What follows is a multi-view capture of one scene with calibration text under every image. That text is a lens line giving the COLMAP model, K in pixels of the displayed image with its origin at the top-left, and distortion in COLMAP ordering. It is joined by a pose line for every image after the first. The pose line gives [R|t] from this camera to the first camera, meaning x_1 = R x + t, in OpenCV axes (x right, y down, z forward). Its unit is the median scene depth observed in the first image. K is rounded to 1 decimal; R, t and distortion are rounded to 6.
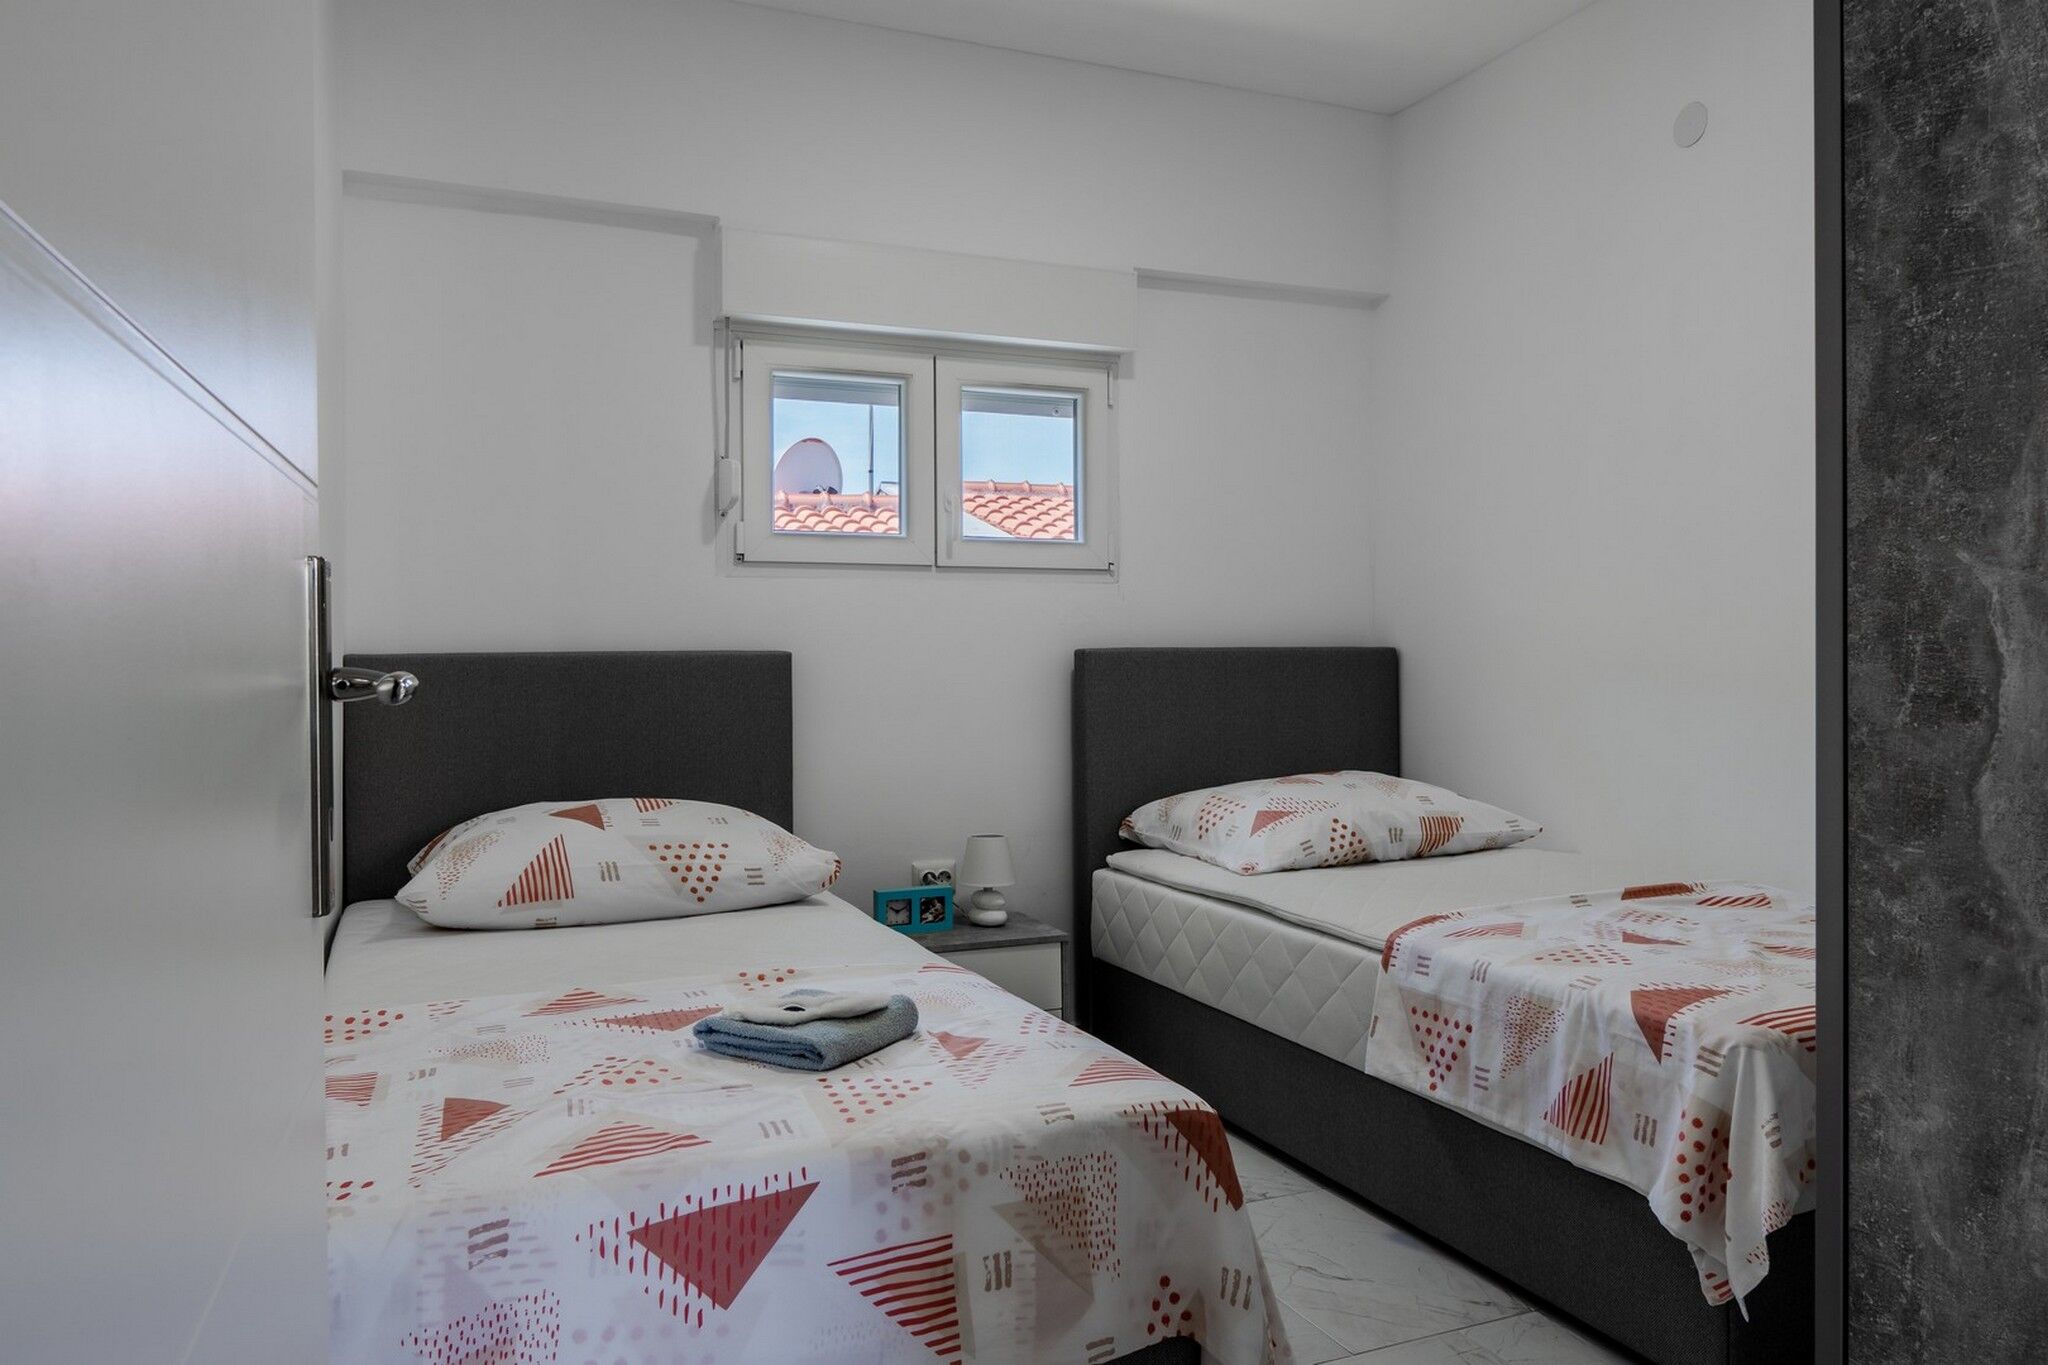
lens RADIAL K [[1485.4, 0, 1030.0], [0, 1485.4, 666.8], [0, 0, 1]] dist [-0.001438, -0.005677]
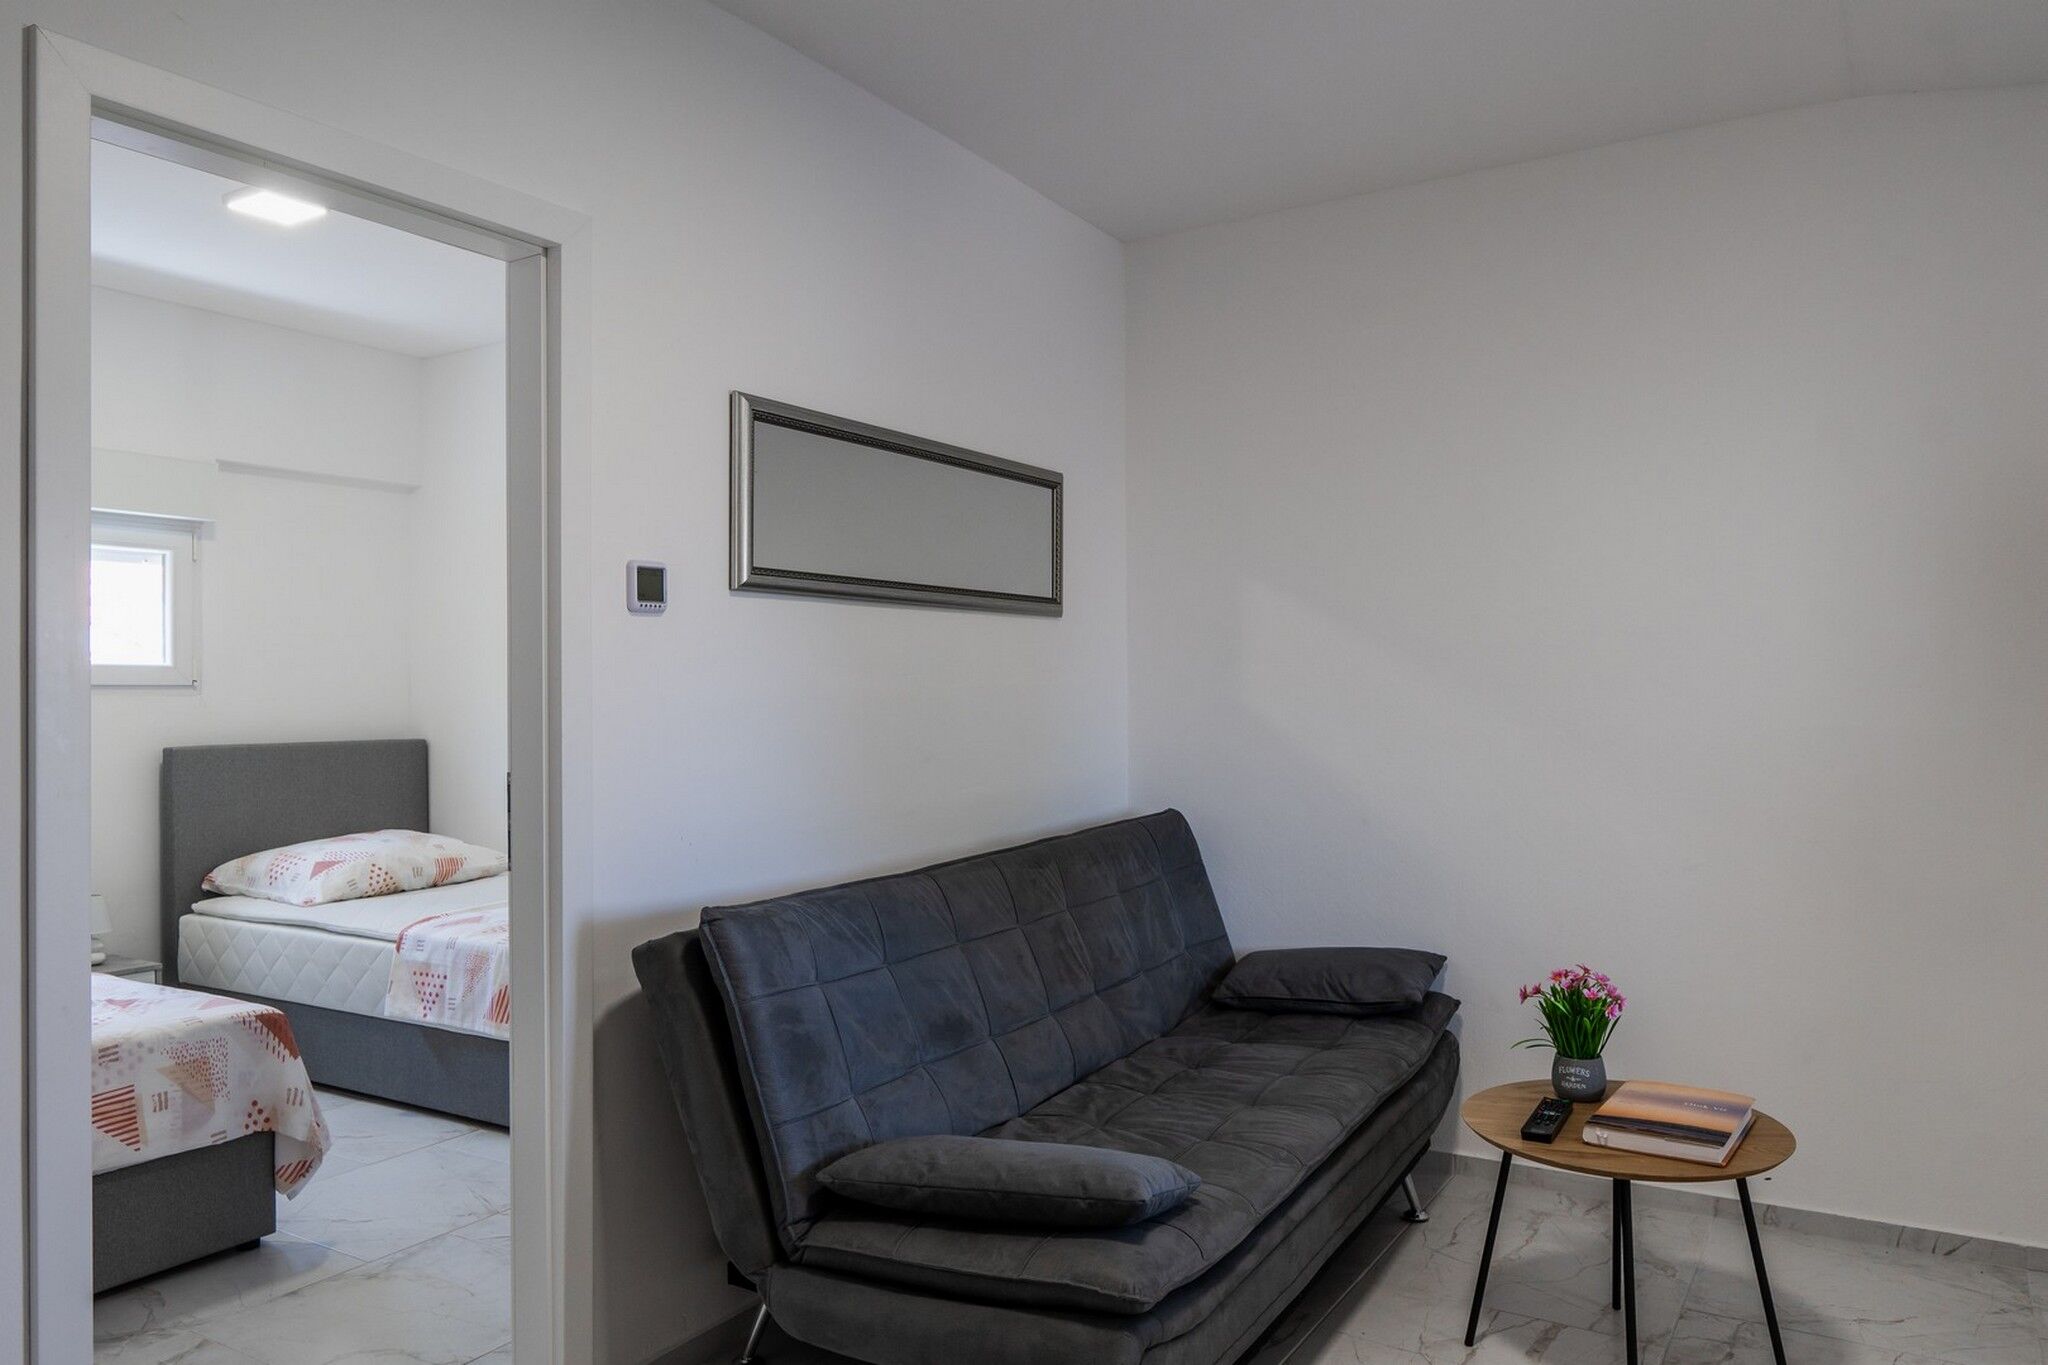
lens RADIAL K [[1442.5, 0, 999.8], [0, 1442.5, 667.7], [0, 0, 1]] dist [-0.001278, -0.004531]
pose [[0.832731, 0.007269, 0.553631, -0.105946], [0.011481, 0.999472, -0.030392, -0.062418], [-0.553559, 0.031665, 0.832208, -0.820061]]
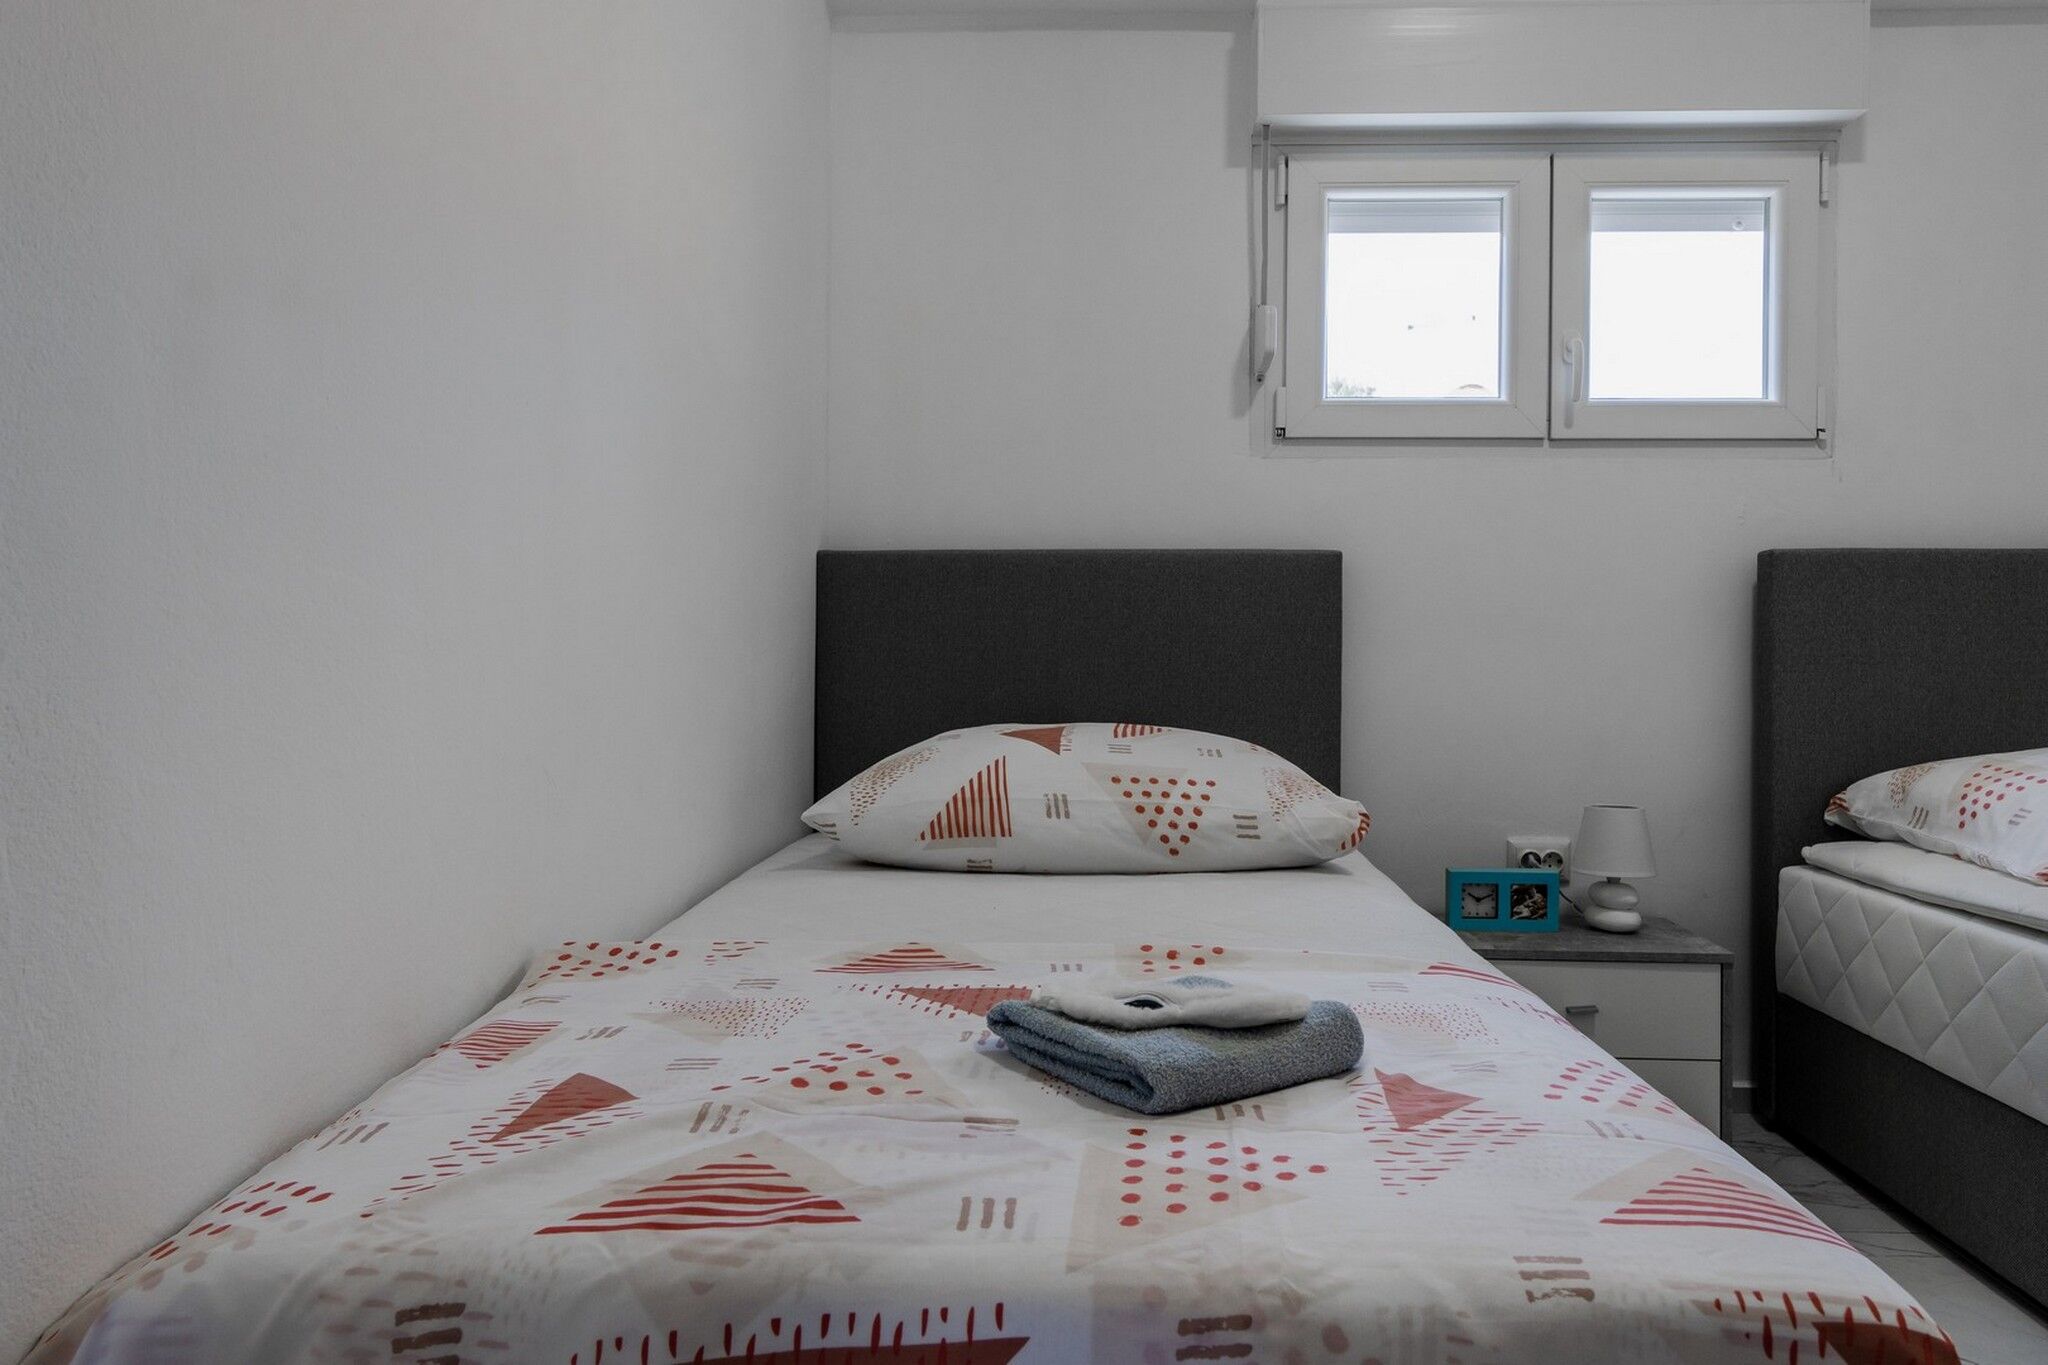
lens RADIAL K [[1533.8, 0, 992.2], [0, 1533.8, 660.4], [0, 0, 1]] dist [-0.001809, -0.005818]
pose [[0.895552, 0.017203, -0.444625, 0.051044], [-0.015892, 0.999851, 0.006674, 0.072854], [0.444674, 0.001089, 0.895692, 0.343866]]
